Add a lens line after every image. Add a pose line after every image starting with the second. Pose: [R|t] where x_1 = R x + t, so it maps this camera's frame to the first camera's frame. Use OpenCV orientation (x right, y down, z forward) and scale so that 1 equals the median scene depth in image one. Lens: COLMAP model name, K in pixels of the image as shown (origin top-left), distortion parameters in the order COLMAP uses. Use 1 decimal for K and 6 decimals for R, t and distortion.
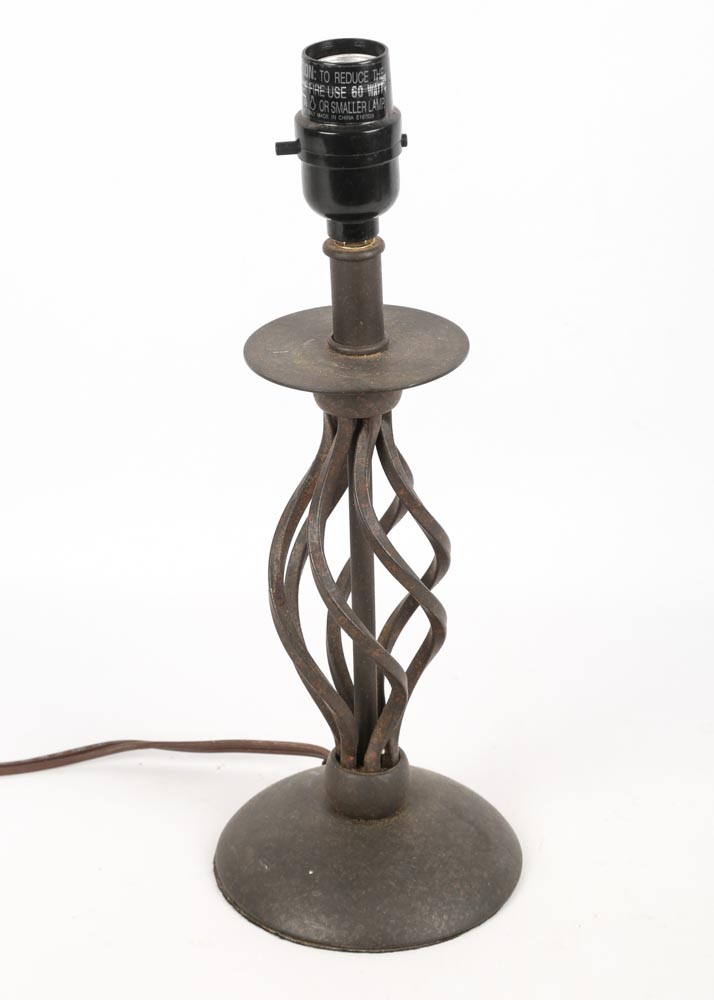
lens RADIAL K [[2034.2, 0, 357.0], [0, 2034.2, 500.0], [0, 0, 1]] dist [0.082023, 0.027253]
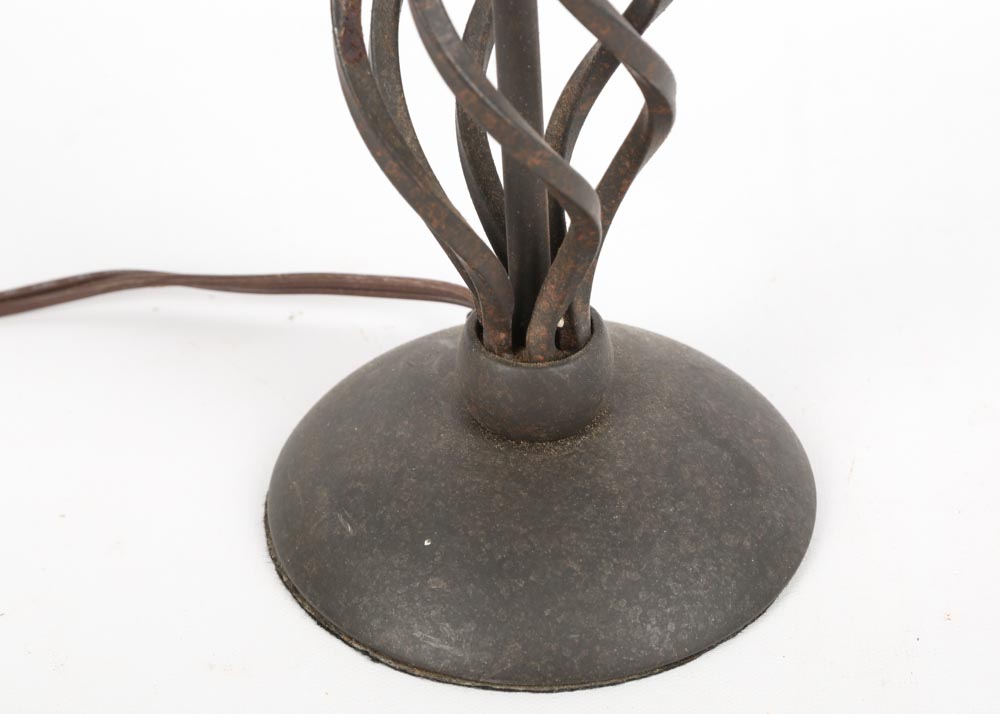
lens RADIAL K [[2642.3, 0, 528.4], [0, 2642.3, 357.3], [0, 0, 1]] dist [0.269066, 0.205098]
pose [[0.999365, 0.002635, -0.035545, 0.029722], [0.004731, 0.978633, 0.205561, -0.012623], [0.035328, -0.205598, 0.977999, 0.313654]]
